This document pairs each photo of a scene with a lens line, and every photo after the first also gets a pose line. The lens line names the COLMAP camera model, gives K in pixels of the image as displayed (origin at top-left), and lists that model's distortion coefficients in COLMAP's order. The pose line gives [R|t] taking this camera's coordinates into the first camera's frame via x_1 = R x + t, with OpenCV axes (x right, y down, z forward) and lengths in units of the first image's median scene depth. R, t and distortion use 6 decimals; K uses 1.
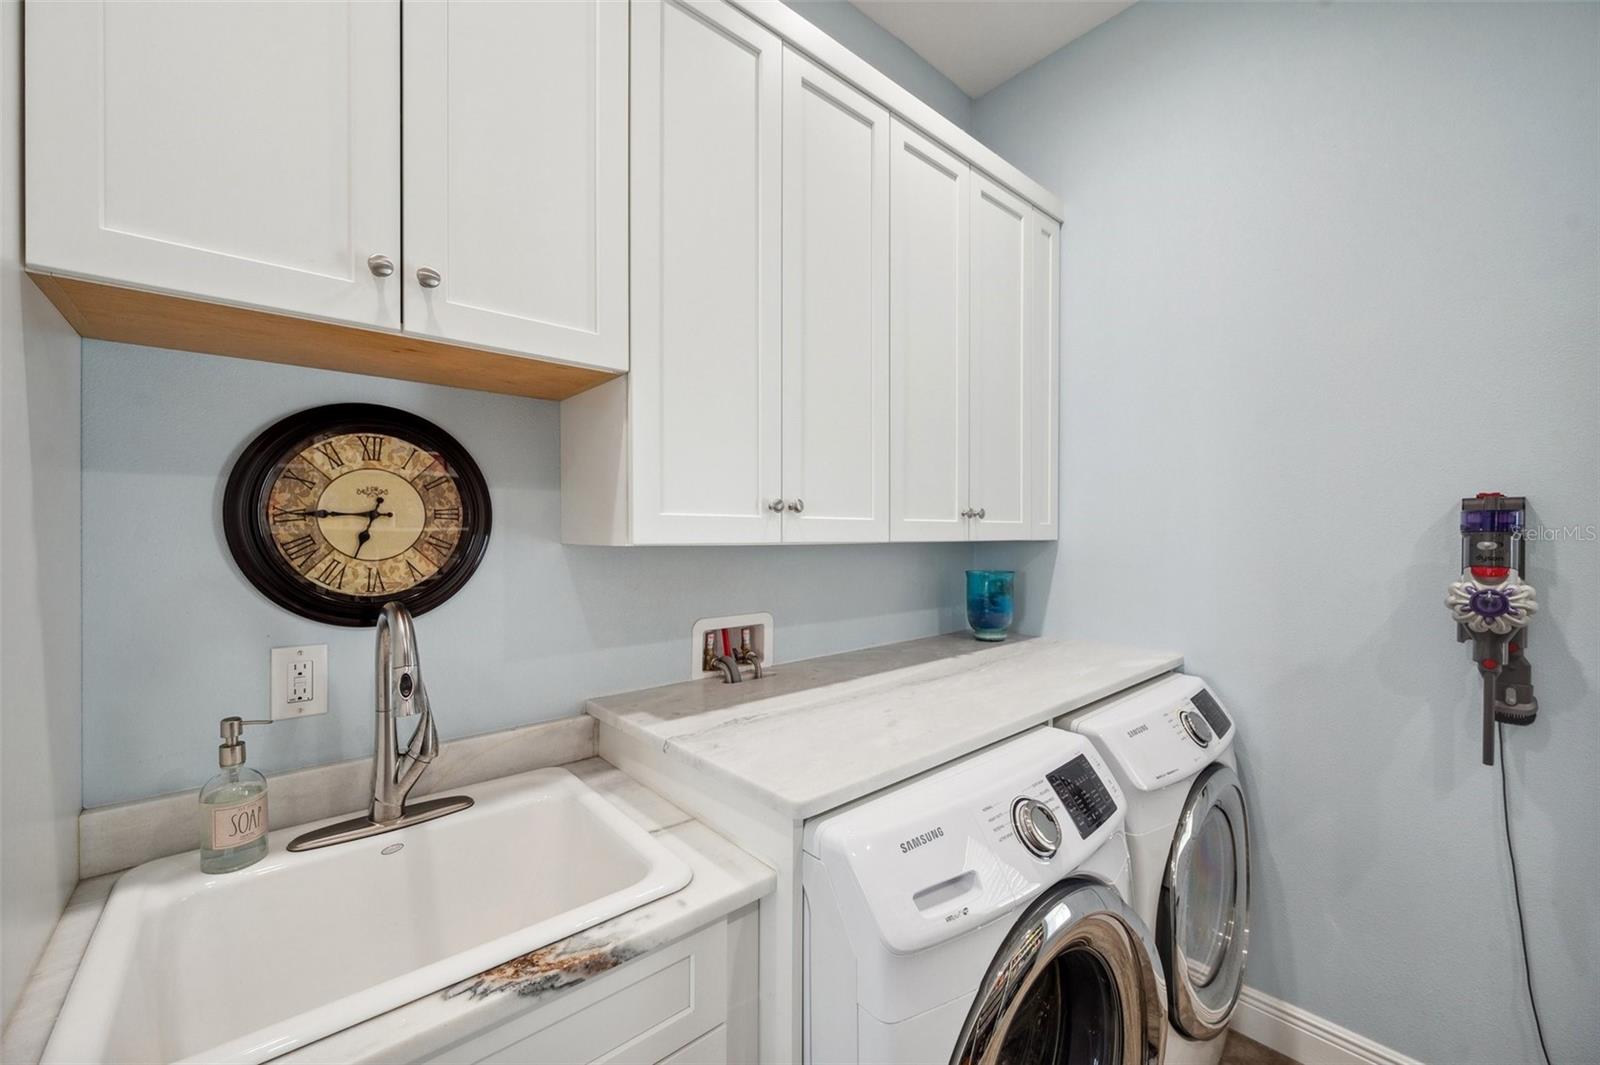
lens RADIAL K [[642.9, 0, 797.8], [0, 642.9, 529.9], [0, 0, 1]] dist [-0.002743, -0.001406]
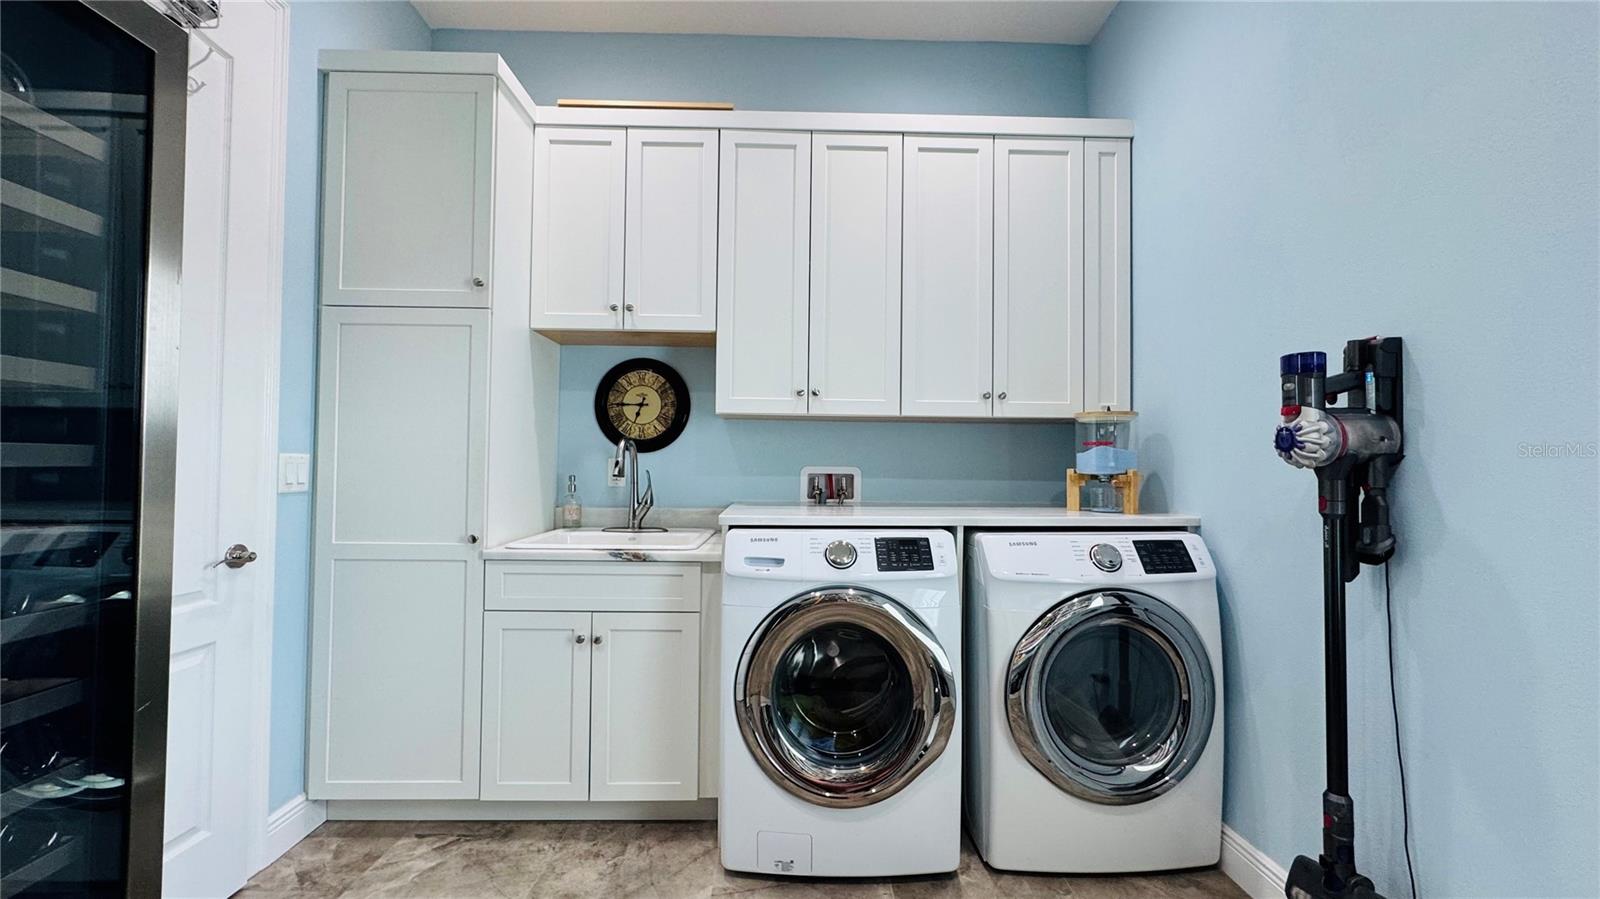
lens RADIAL K [[658.2, 0, 801.6], [0, 658.2, 449.8], [0, 0, 1]] dist [0.000709, -0.000008]
pose [[0.757995, -0.006971, -0.652224, 1.287093], [-0.008827, 0.999742, -0.020945, 0.177063], [0.652201, 0.021633, 0.757737, -0.420279]]
